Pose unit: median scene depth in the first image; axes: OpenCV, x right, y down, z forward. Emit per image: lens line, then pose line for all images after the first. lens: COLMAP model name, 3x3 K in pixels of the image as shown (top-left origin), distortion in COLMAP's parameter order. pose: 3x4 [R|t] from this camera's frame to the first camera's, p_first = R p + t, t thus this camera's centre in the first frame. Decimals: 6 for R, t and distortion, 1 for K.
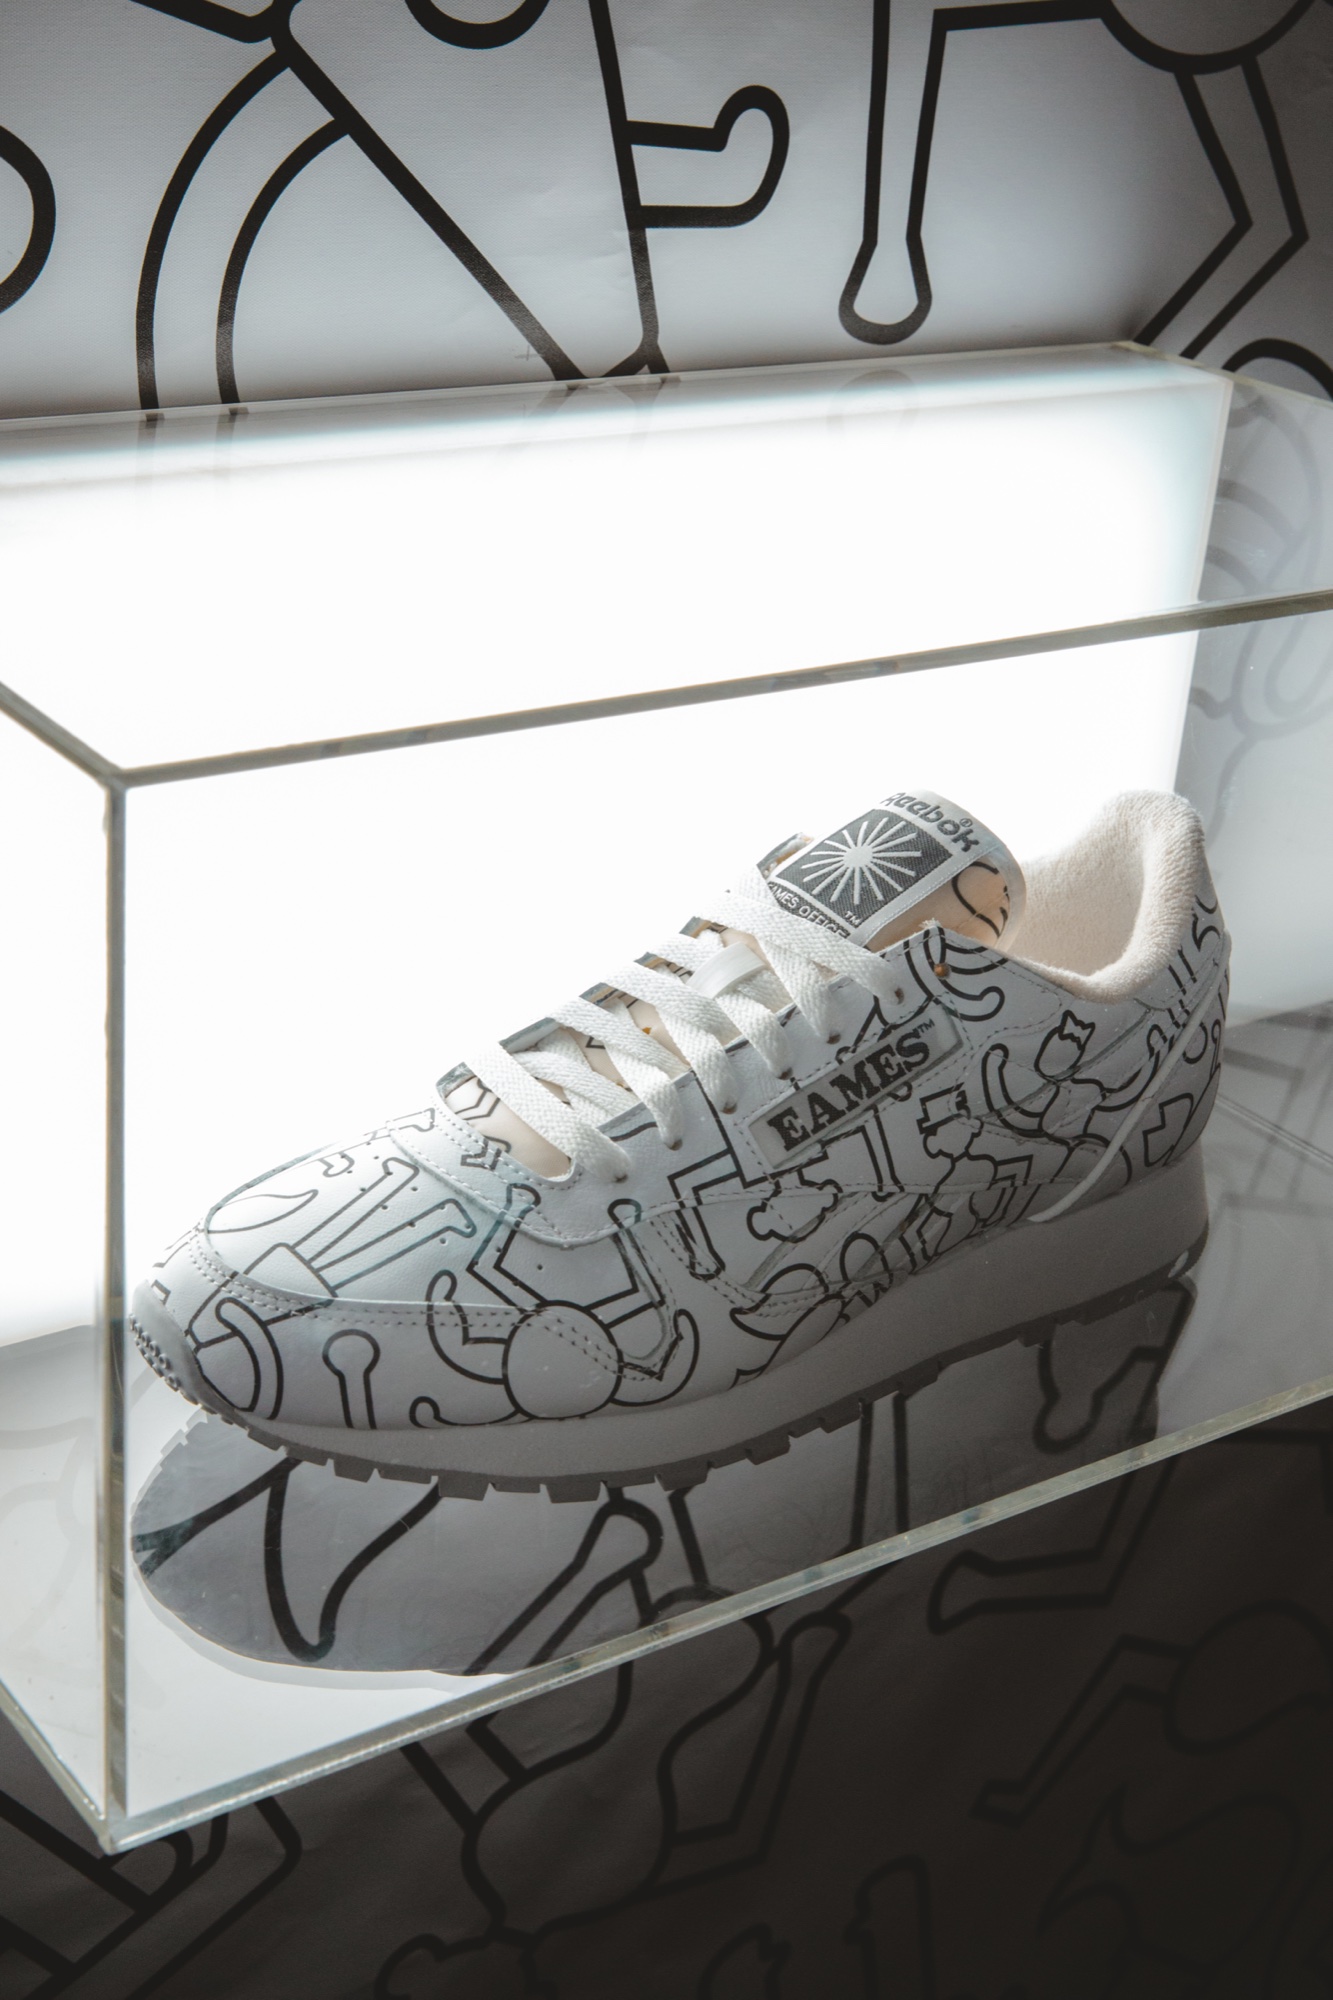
lens RADIAL K [[2869.6, 0, 666.5], [0, 2869.6, 1000.0], [0, 0, 1]] dist [-0.004305, 0.043703]
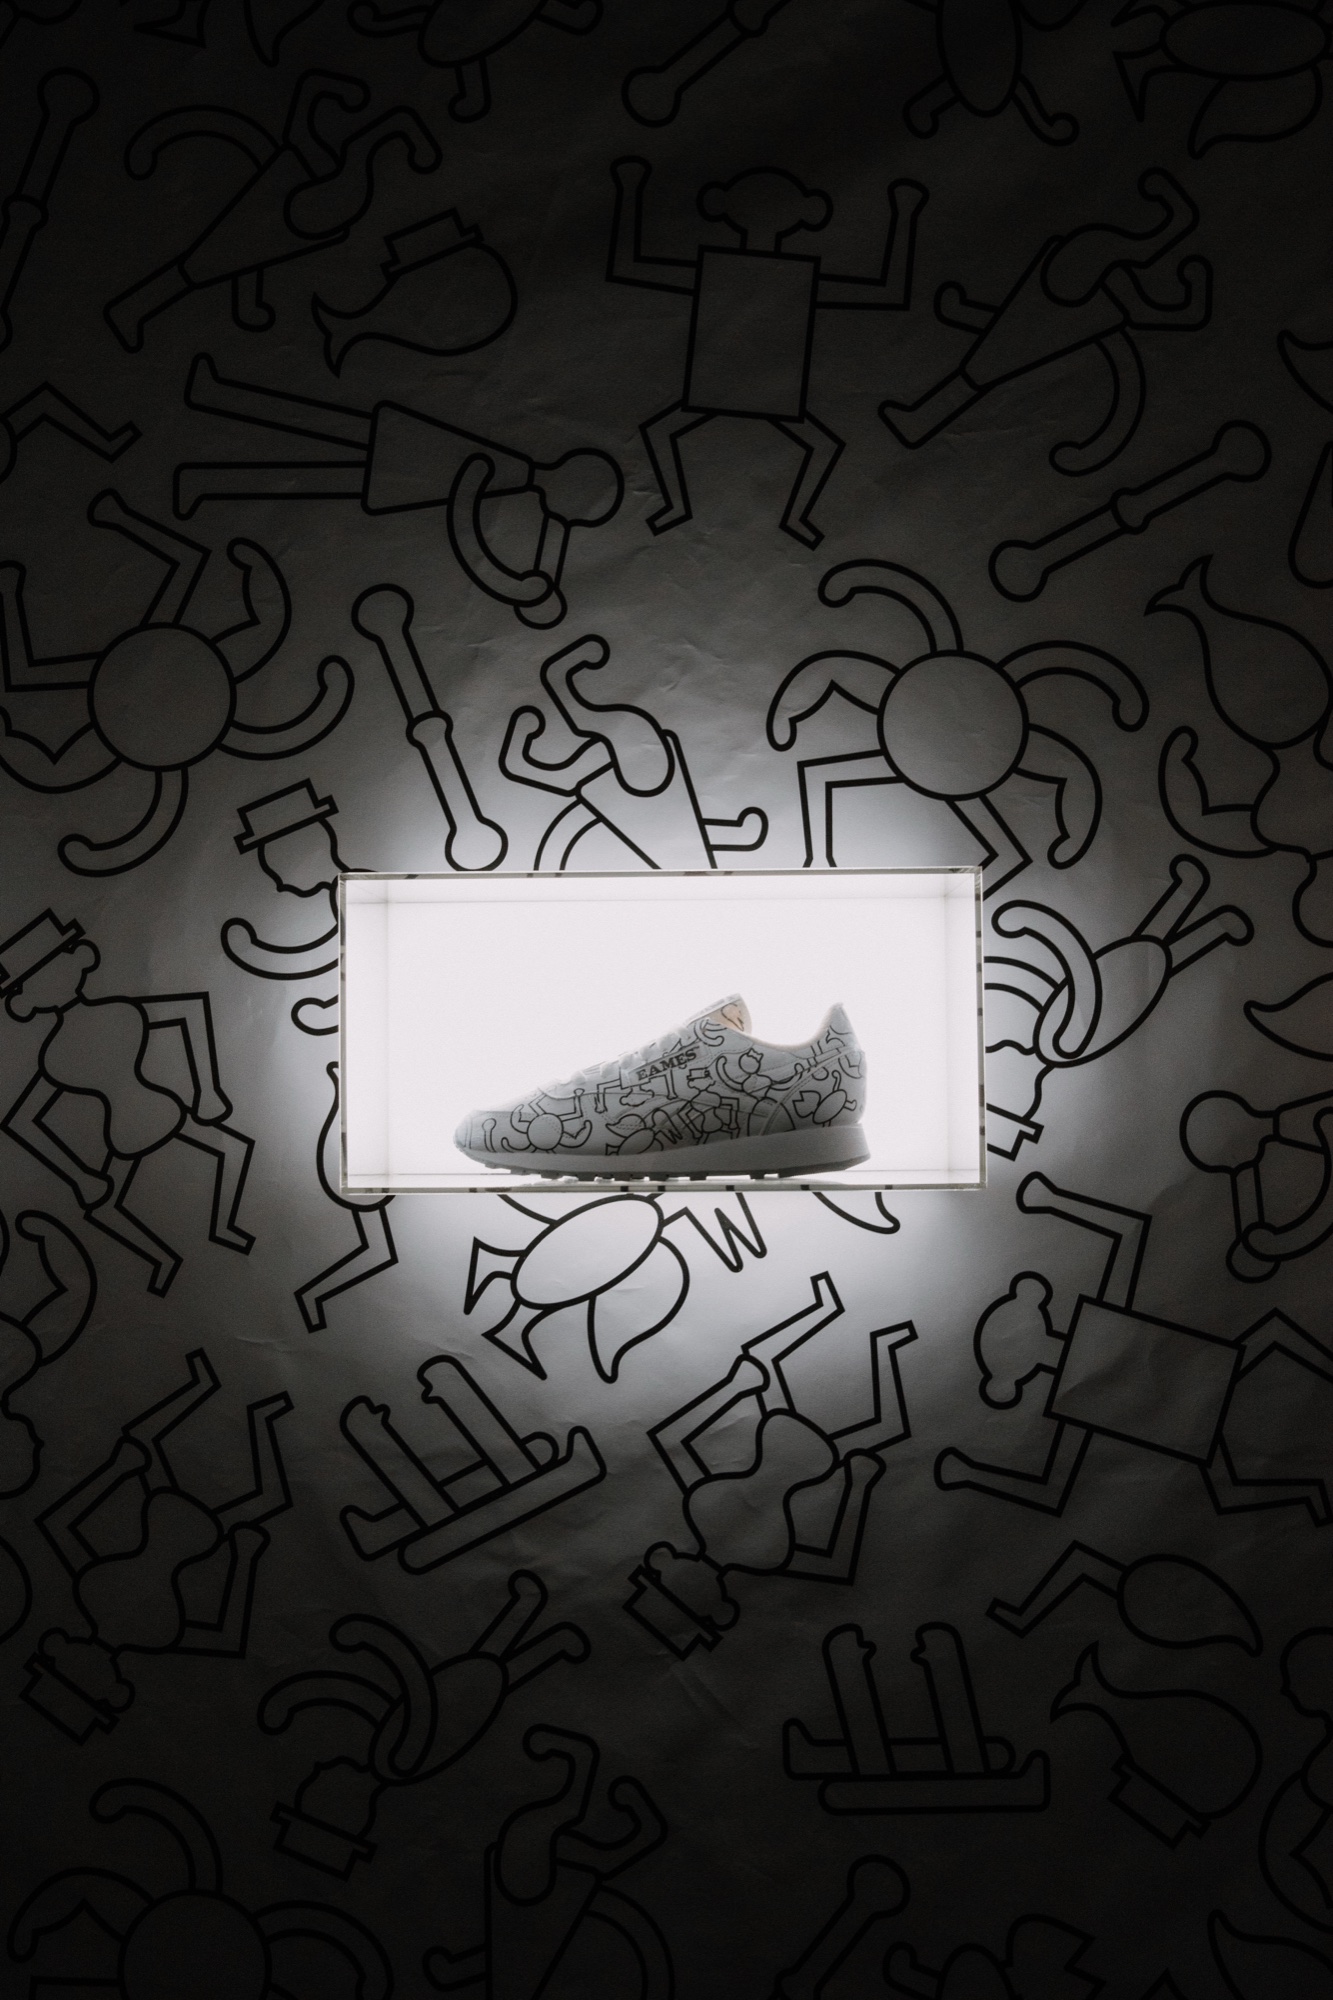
lens RADIAL K [[1858.7, 0, 666.5], [0, 1858.7, 1000.0], [0, 0, 1]] dist [-0.009937, 0.010414]
pose [[0.803890, -0.106613, -0.585145, 1.147306], [-0.174011, 0.898601, -0.402786, 0.714432], [0.568754, 0.425618, 0.703824, -0.379791]]
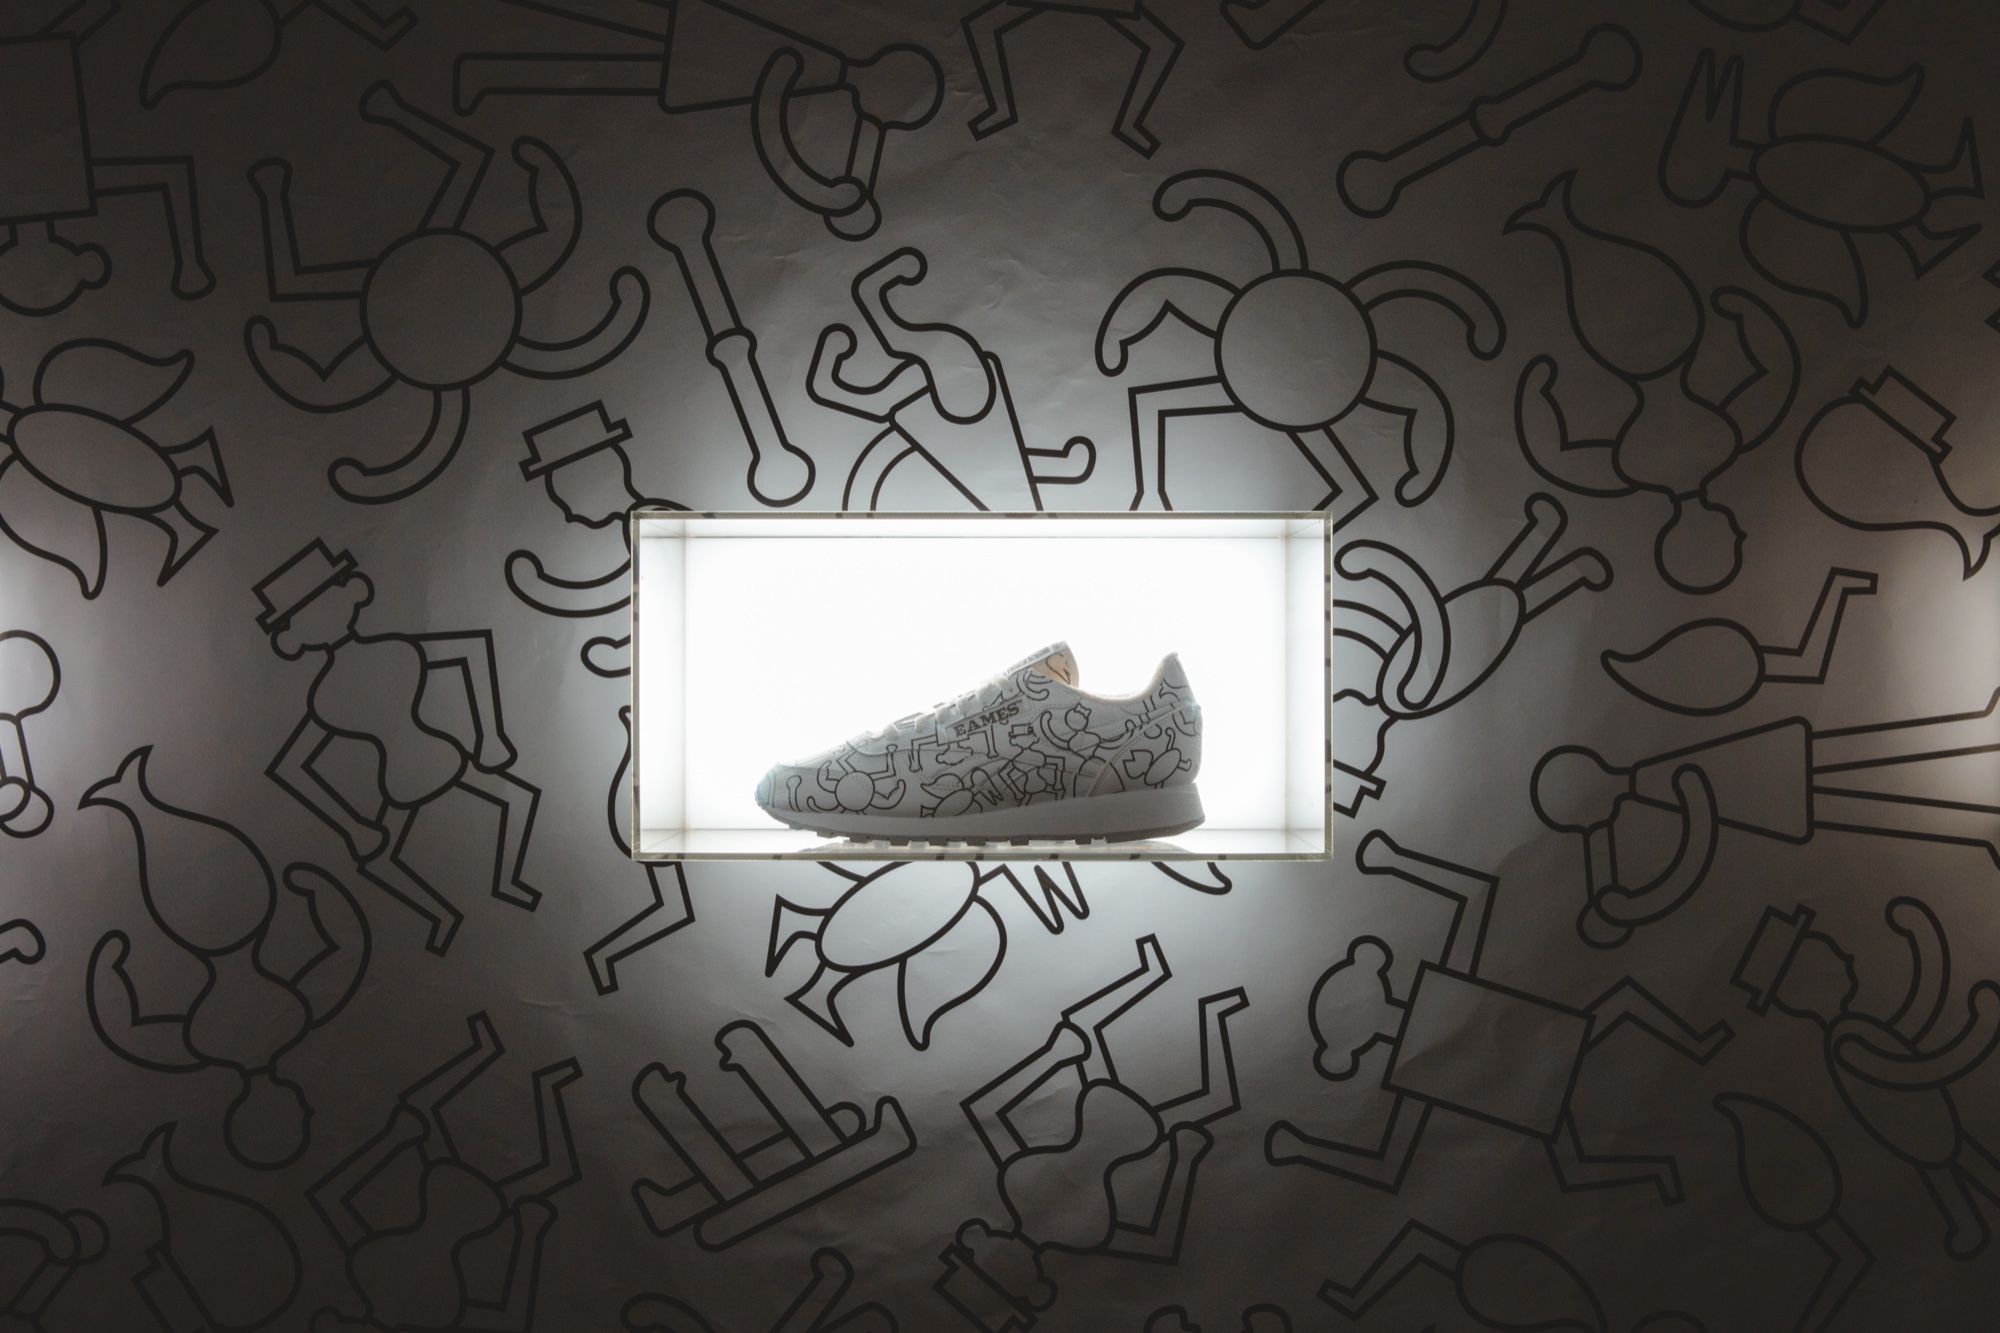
lens RADIAL K [[1858.7, 0, 1000.3], [0, 1858.7, 656.8], [0, 0, 1]] dist [-0.009937, 0.010414]
pose [[0.815088, -0.078925, -0.573936, 1.055462], [-0.175539, 0.910460, -0.374499, 0.613609], [0.552103, 0.405998, 0.728250, -0.313709]]
